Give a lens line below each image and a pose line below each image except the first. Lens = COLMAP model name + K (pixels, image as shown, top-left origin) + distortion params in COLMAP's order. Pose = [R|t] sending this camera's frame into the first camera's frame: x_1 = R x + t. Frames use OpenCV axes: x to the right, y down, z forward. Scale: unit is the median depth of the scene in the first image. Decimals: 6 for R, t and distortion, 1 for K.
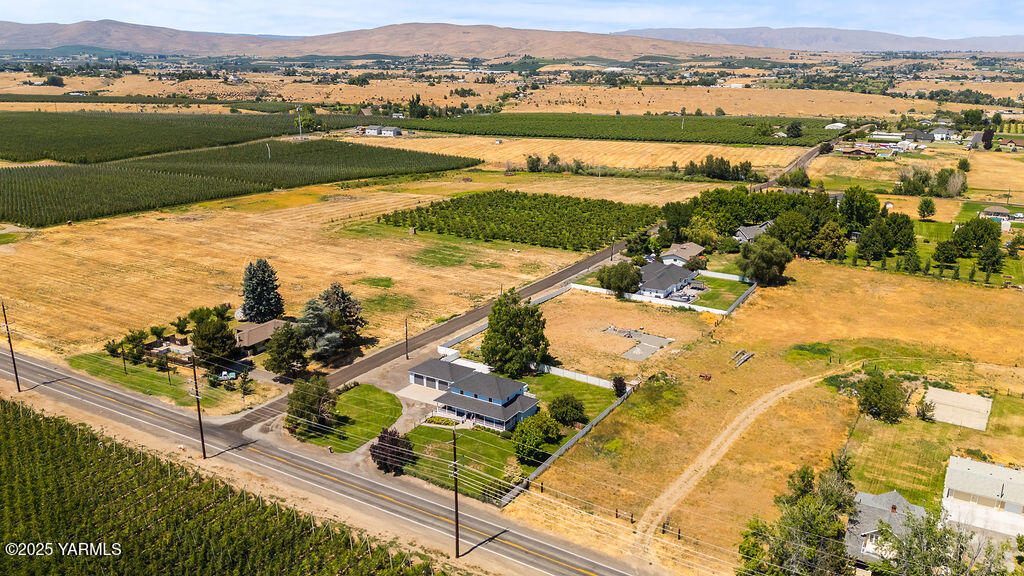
lens RADIAL K [[765.6, 0, 512.0], [0, 765.6, 288.0], [0, 0, 1]] dist [0.077845, -0.090430]
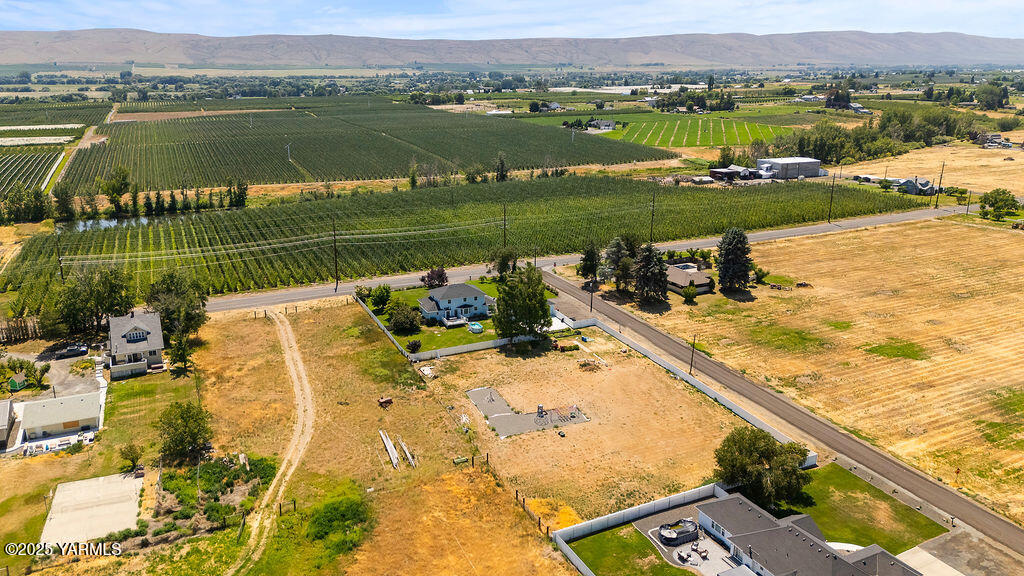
lens RADIAL K [[743.1, 0, 509.1], [0, 743.1, 287.8], [0, 0, 1]] dist [0.068648, -0.078954]
pose [[-0.547161, 0.240101, -0.801852, 0.584143], [-0.242750, 0.871285, 0.426538, -0.276260], [0.801054, 0.428034, -0.418449, 1.010887]]
